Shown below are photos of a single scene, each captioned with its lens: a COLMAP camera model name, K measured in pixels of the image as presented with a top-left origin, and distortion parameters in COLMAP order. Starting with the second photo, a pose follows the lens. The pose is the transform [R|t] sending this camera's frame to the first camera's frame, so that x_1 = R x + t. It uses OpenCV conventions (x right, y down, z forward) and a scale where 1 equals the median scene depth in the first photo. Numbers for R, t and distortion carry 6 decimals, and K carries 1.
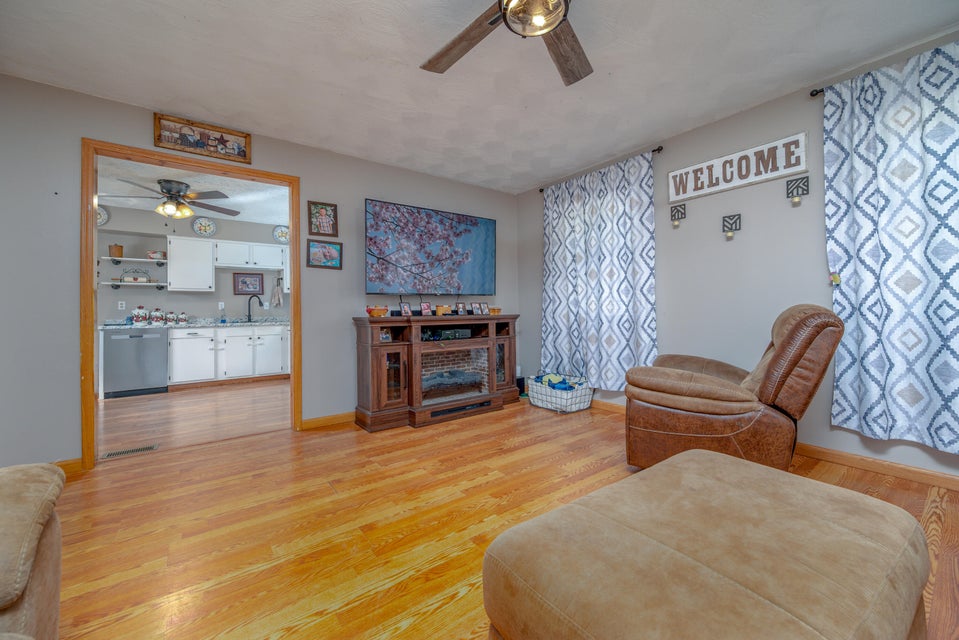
lens RADIAL K [[377.1, 0, 481.5], [0, 377.1, 310.8], [0, 0, 1]] dist [-0.003965, -0.000177]
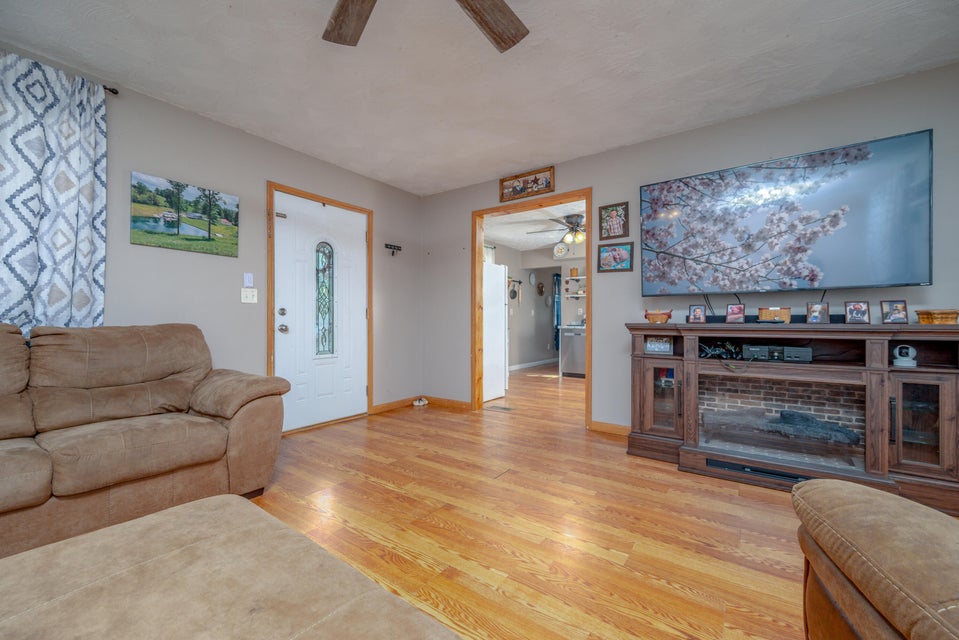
lens RADIAL K [[377.1, 0, 481.4], [0, 377.1, 322.1], [0, 0, 1]] dist [-0.003965, -0.000177]
pose [[0.313489, 0.018945, -0.949403, 0.404153], [0.000727, 0.999796, 0.020191, -0.003137], [0.949592, -0.007020, 0.313411, 0.374594]]
